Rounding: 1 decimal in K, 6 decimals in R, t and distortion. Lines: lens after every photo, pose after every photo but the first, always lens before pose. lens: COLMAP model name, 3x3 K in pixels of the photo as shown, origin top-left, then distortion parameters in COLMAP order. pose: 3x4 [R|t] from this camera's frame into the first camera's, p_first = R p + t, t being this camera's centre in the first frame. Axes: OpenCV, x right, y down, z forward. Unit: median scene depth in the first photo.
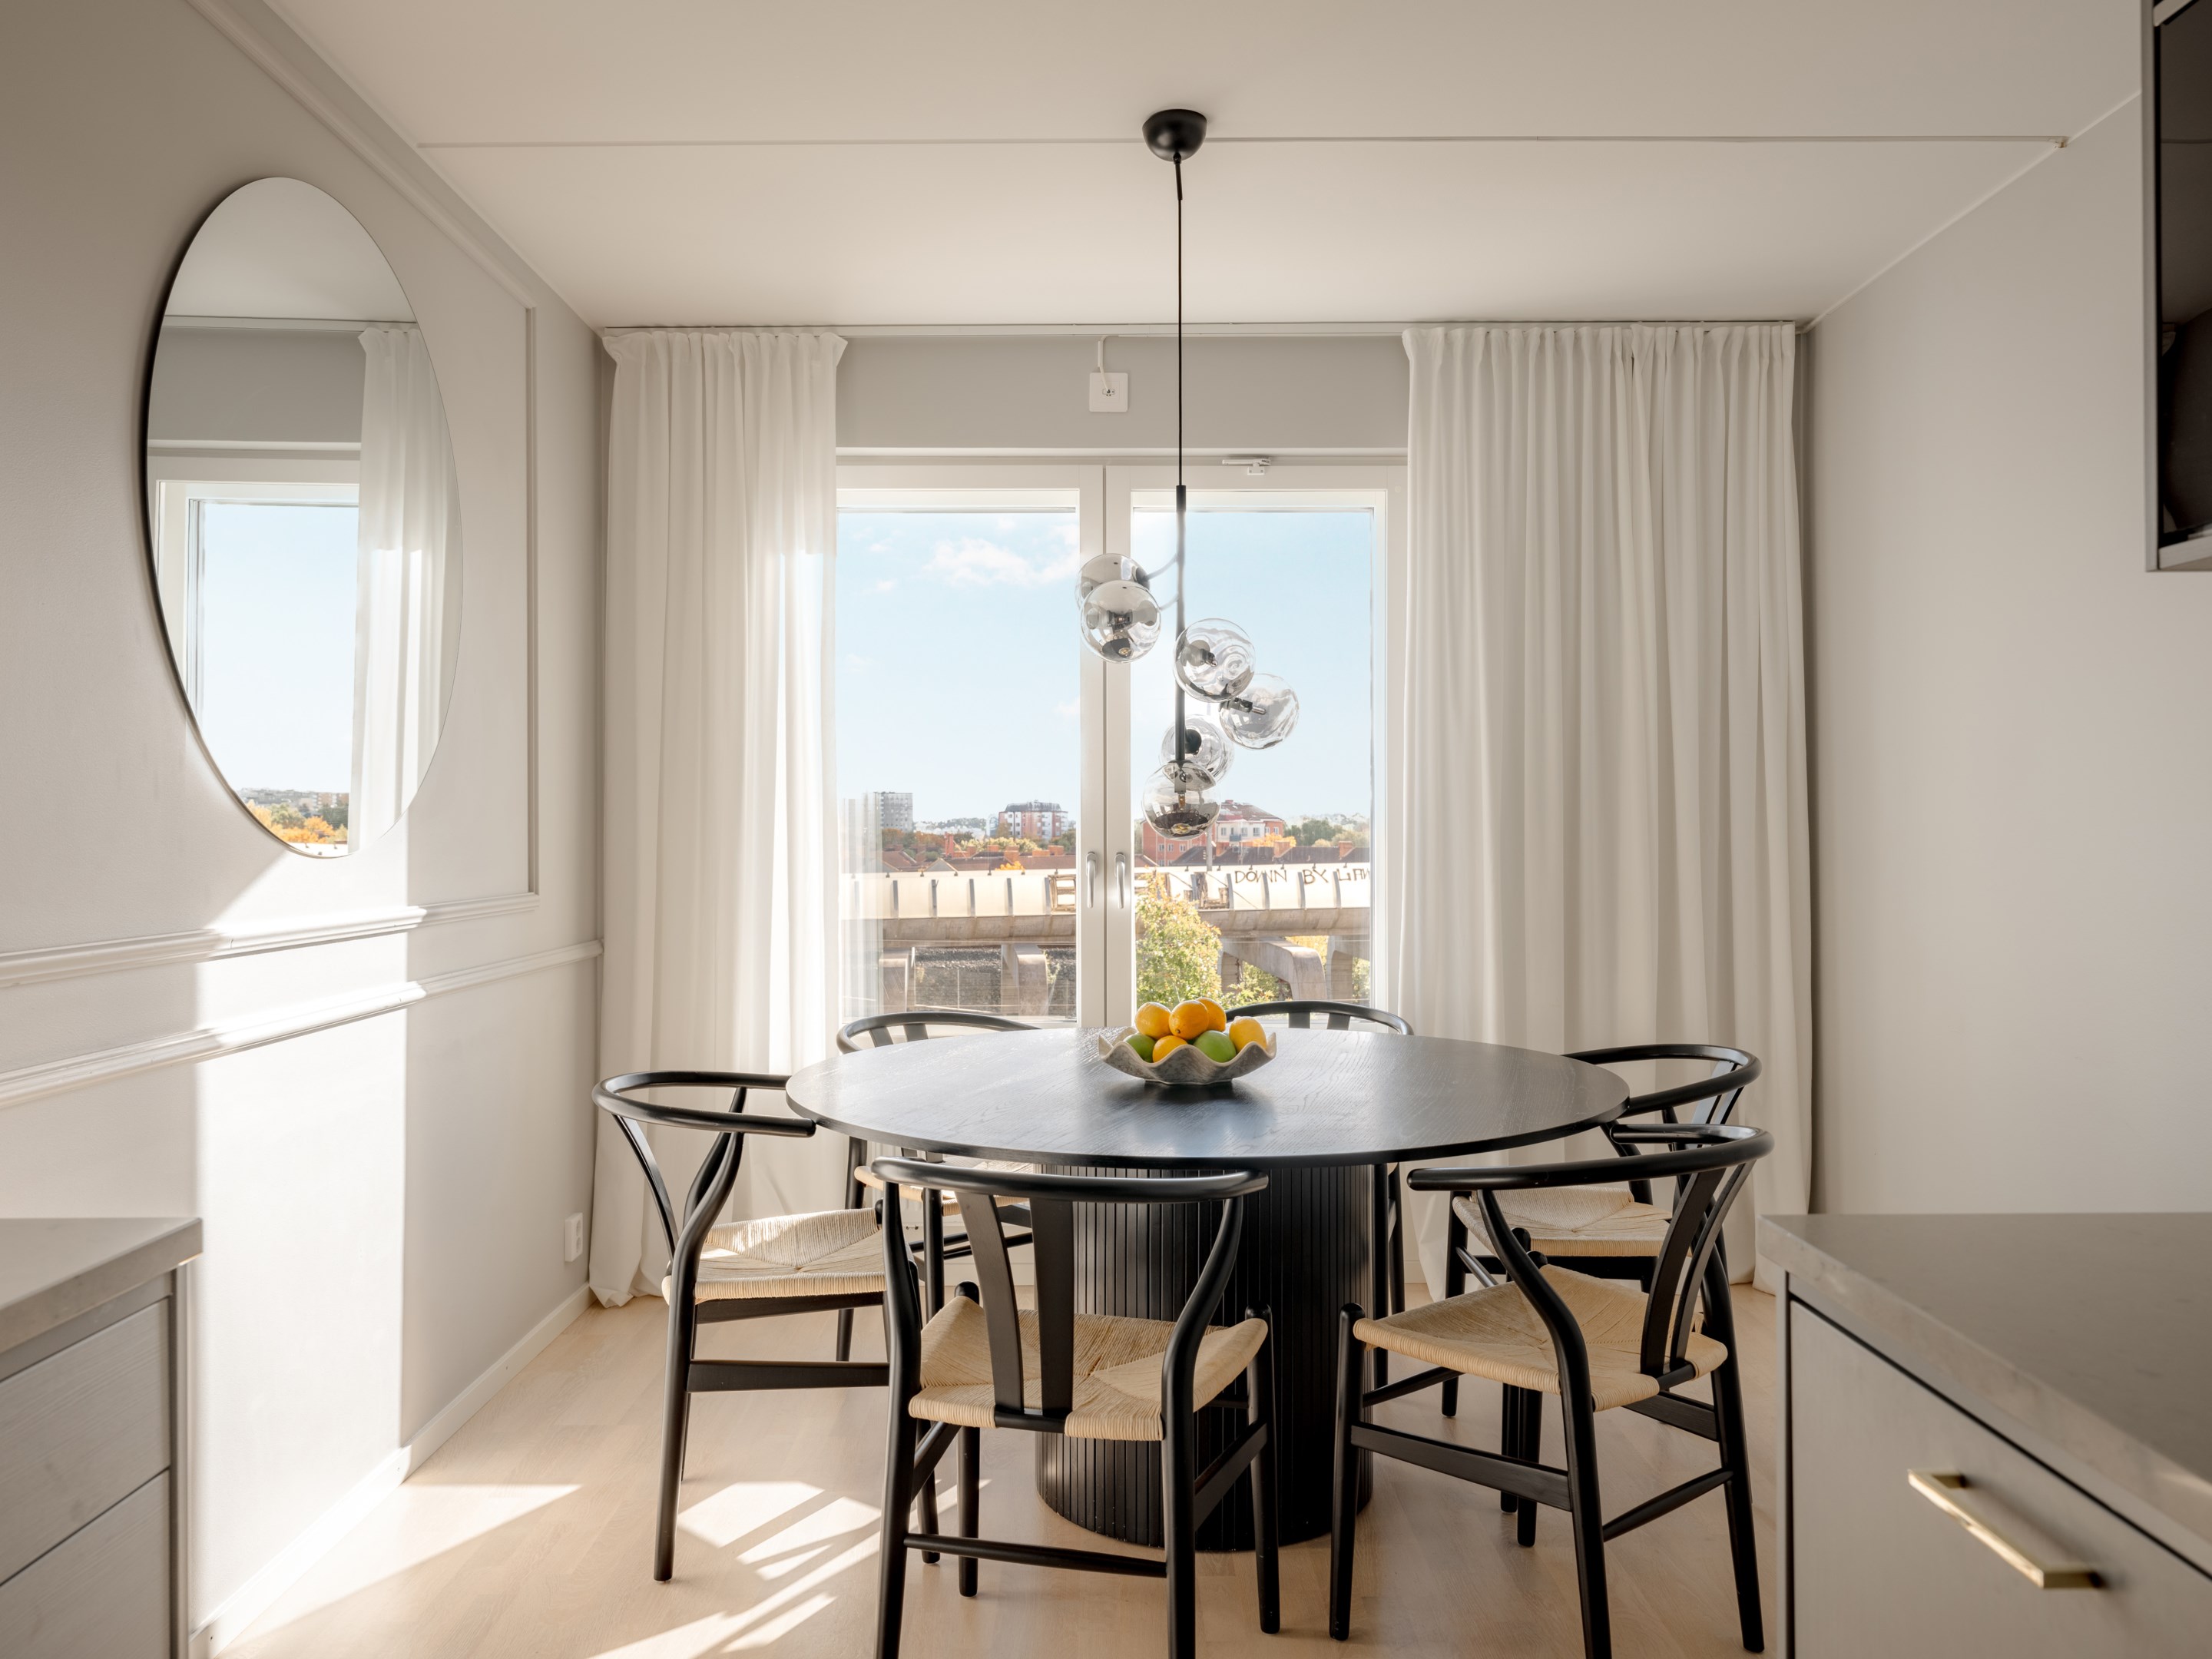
lens RADIAL K [[1675.5, 0, 1106.0], [0, 1675.5, 829.5], [0, 0, 1]] dist [-0.003940, 0.001831]
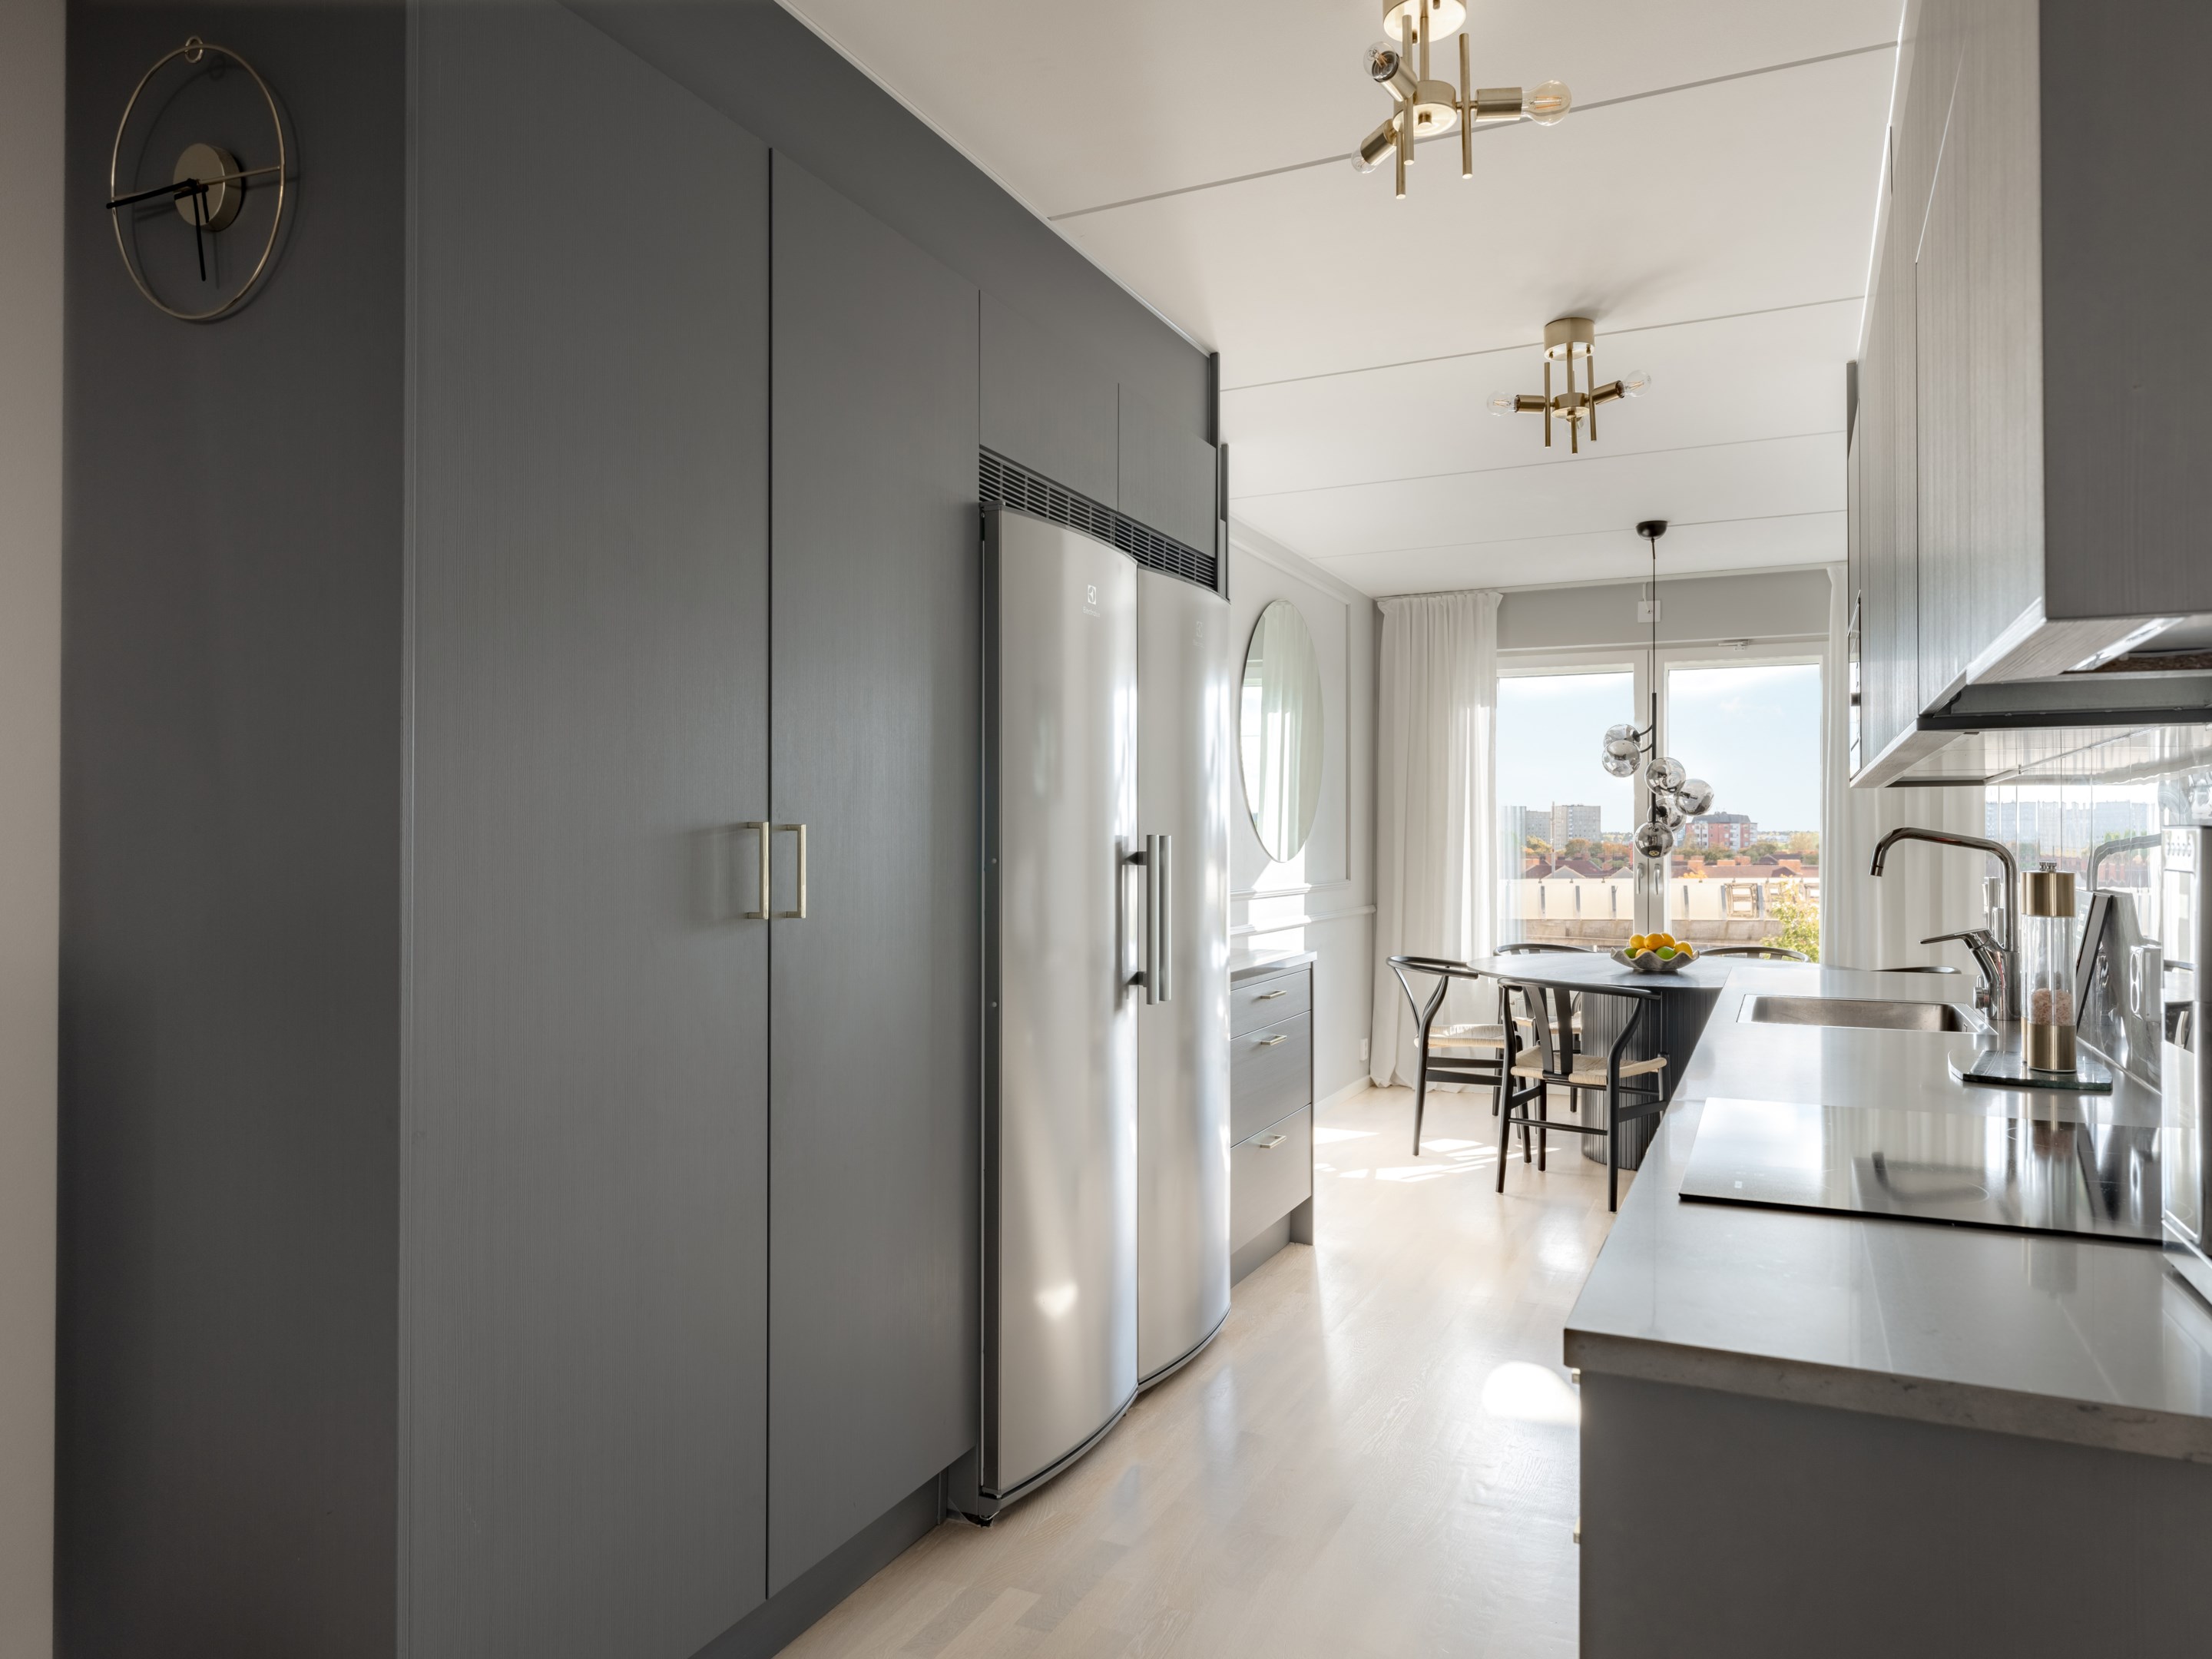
lens RADIAL K [[1443.9, 0, 1106.0], [0, 1443.9, 829.5], [0, 0, 1]] dist [0.000915, -0.000198]
pose [[0.903385, 0.001301, -0.428829, 0.166829], [-0.004373, 0.999971, -0.006178, -0.013289], [0.428809, 0.007456, 0.903365, -0.792645]]
